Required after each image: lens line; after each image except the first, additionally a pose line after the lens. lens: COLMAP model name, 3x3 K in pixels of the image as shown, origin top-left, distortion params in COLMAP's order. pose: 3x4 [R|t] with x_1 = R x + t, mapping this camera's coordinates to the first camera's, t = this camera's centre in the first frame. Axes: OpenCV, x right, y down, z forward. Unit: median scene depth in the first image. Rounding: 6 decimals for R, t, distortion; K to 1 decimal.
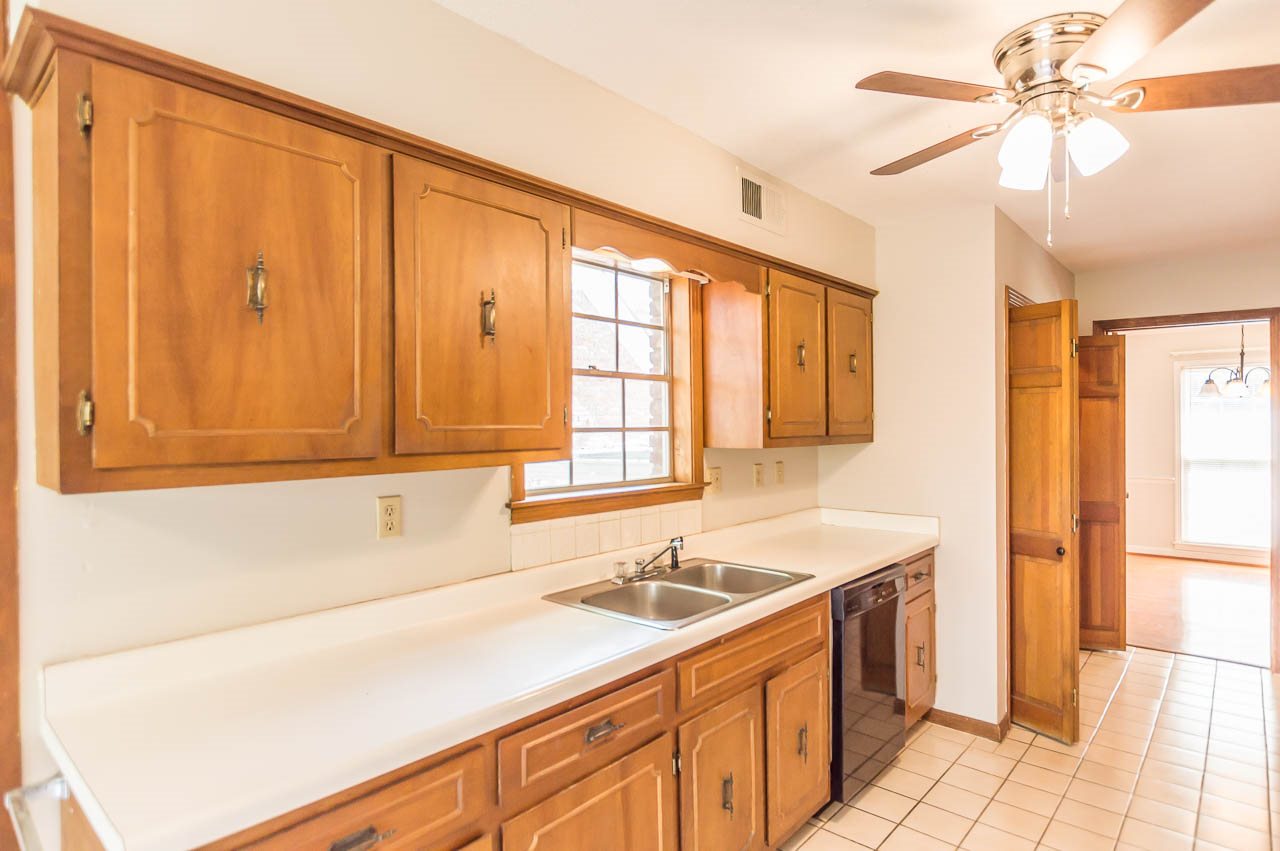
lens RADIAL K [[681.4, 0, 640.0], [0, 681.4, 425.5], [0, 0, 1]] dist [-0.003932, -0.000219]
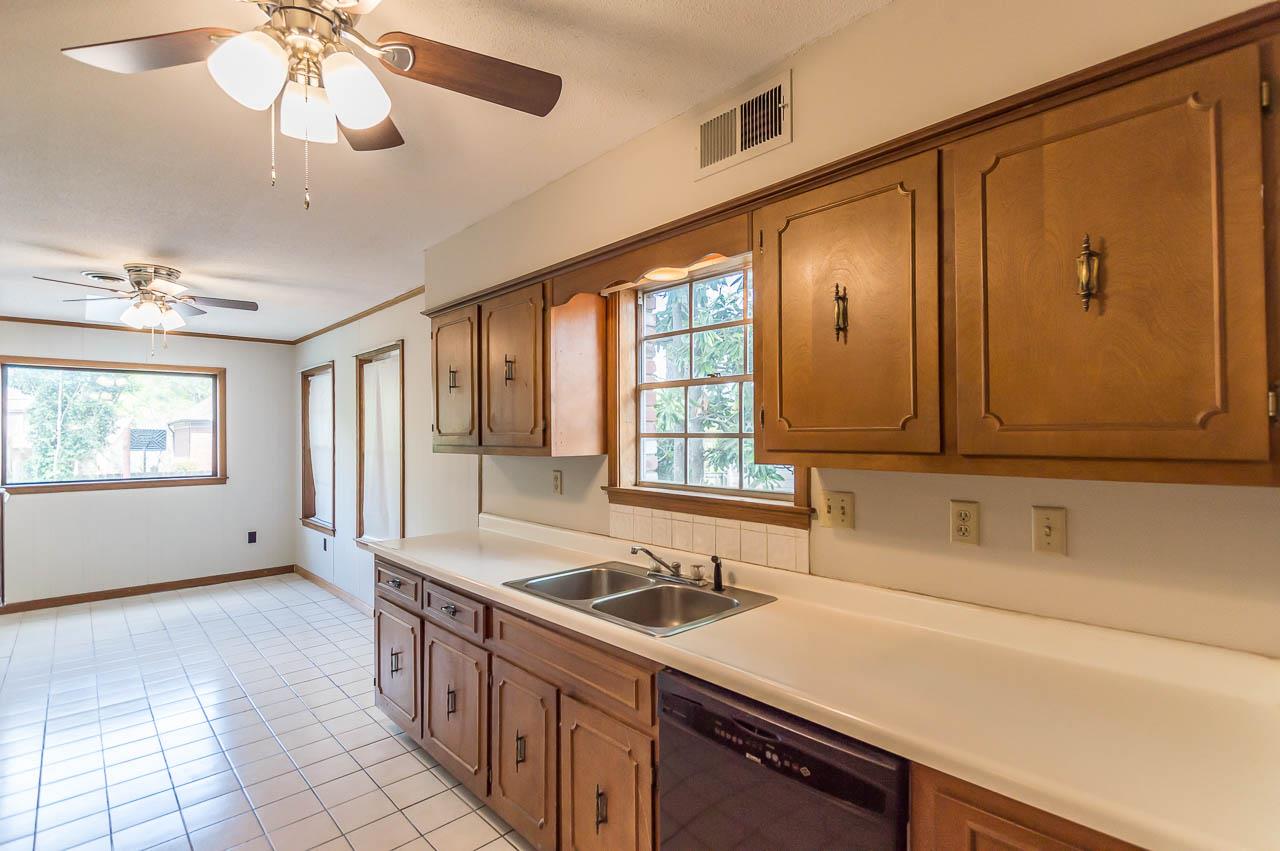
lens RADIAL K [[618.4, 0, 640.0], [0, 618.4, 425.5], [0, 0, 1]] dist [0.018819, -0.000195]
pose [[-0.105769, -0.002090, -0.994389, 0.826734], [0.007080, 0.999971, -0.002855, -0.006193], [0.994366, -0.007342, -0.105751, 0.934411]]
